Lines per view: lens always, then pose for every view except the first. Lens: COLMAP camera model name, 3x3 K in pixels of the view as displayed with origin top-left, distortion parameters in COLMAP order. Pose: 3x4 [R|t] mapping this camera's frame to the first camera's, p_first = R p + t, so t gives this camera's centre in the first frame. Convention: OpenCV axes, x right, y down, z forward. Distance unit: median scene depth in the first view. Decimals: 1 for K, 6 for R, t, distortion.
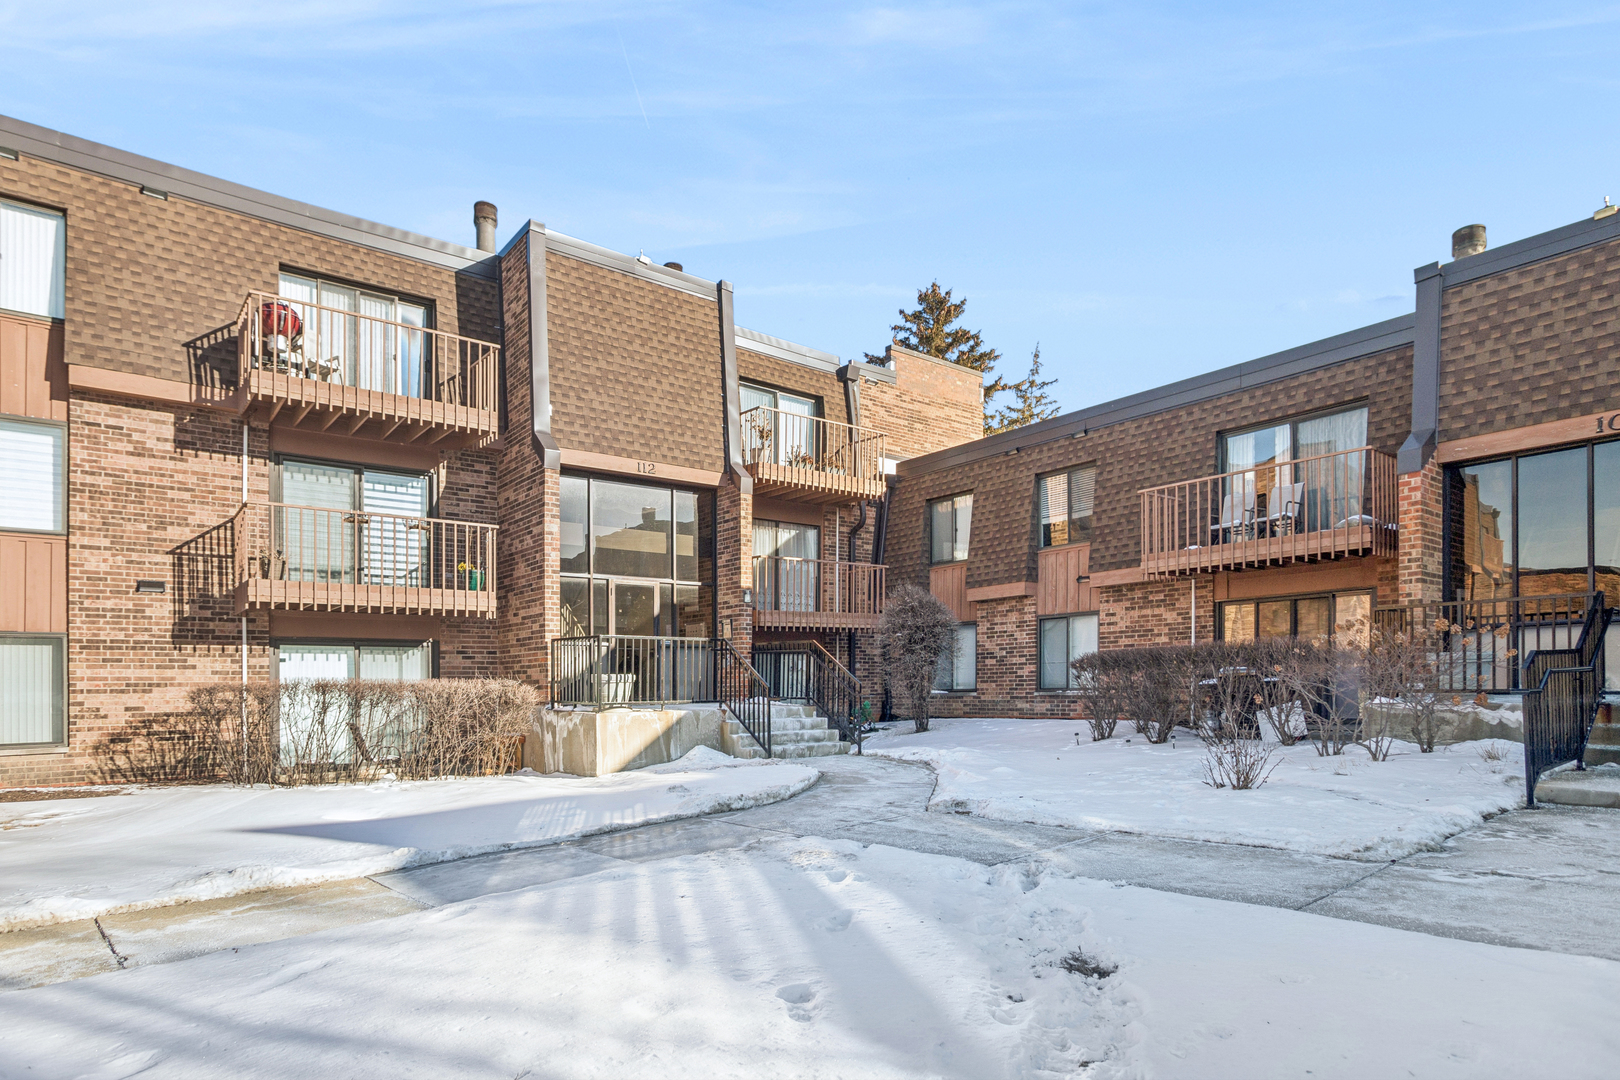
lens RADIAL K [[715.4, 0, 810.7], [0, 715.4, 464.2], [0, 0, 1]] dist [-0.038281, 0.017776]
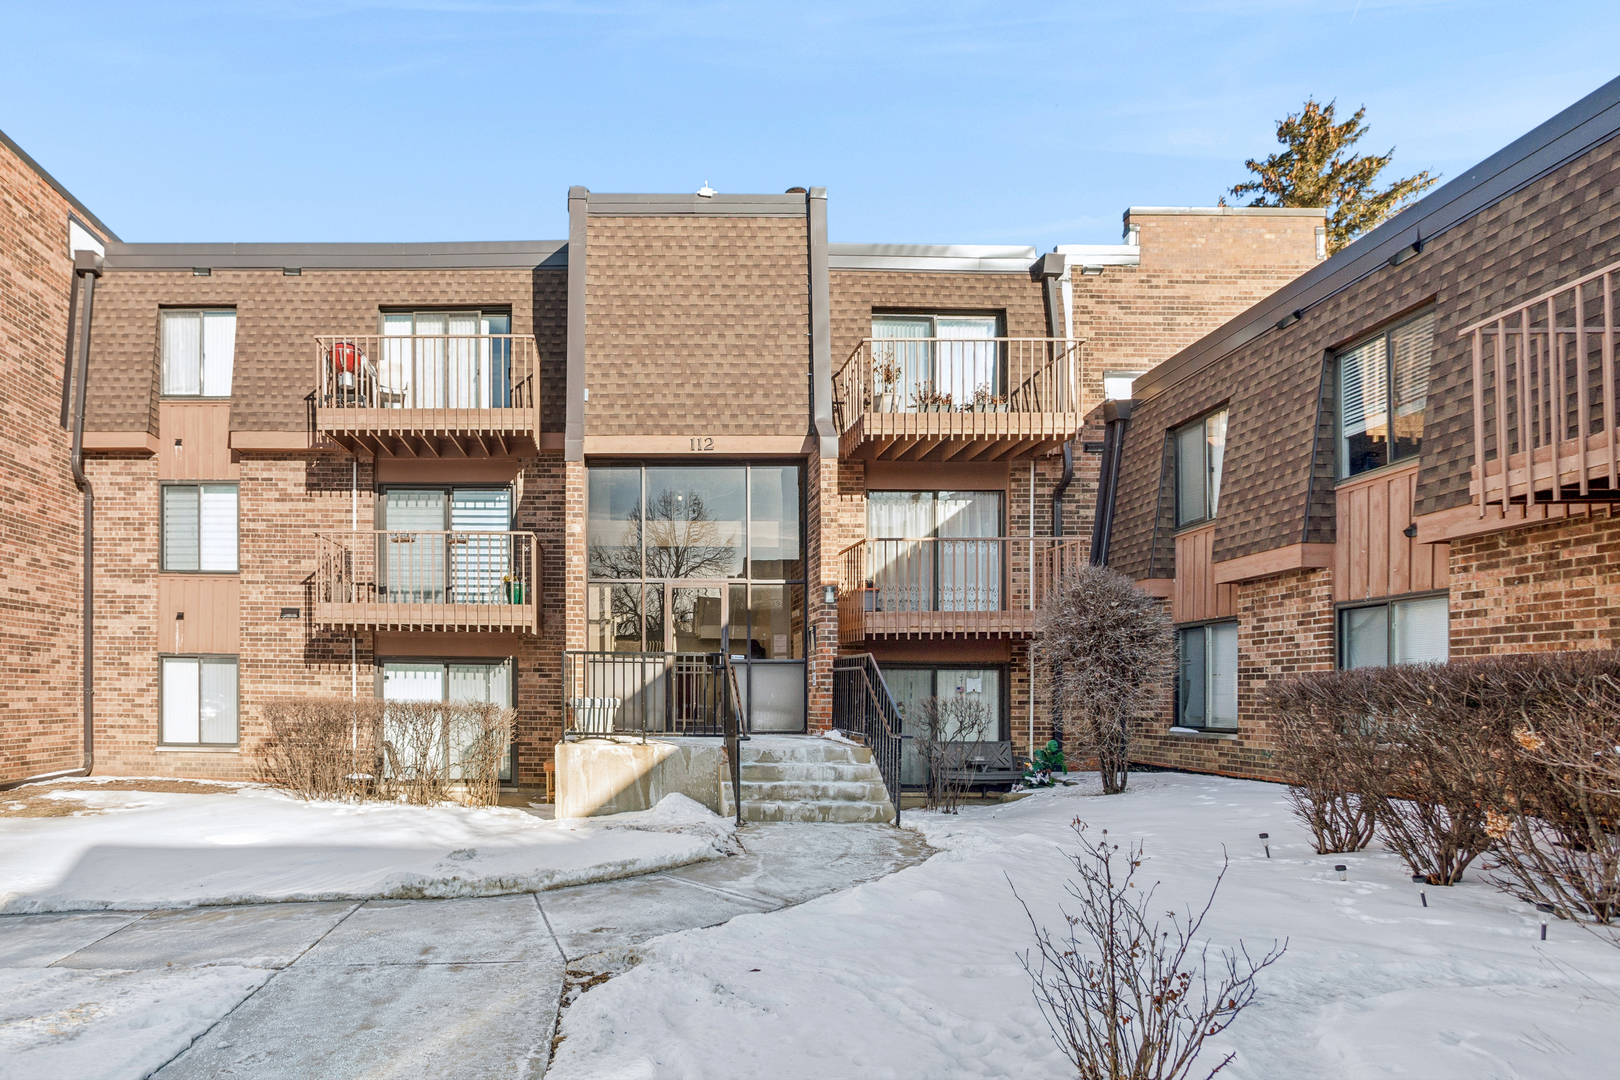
lens RADIAL K [[787.3, 0, 809.7], [0, 787.3, 507.2], [0, 0, 1]] dist [-0.042405, 0.022167]
pose [[0.828028, -0.110041, -0.549782, 0.348306], [0.145031, 0.989216, 0.020436, 0.074661], [0.541604, -0.096657, 0.835058, 0.312025]]
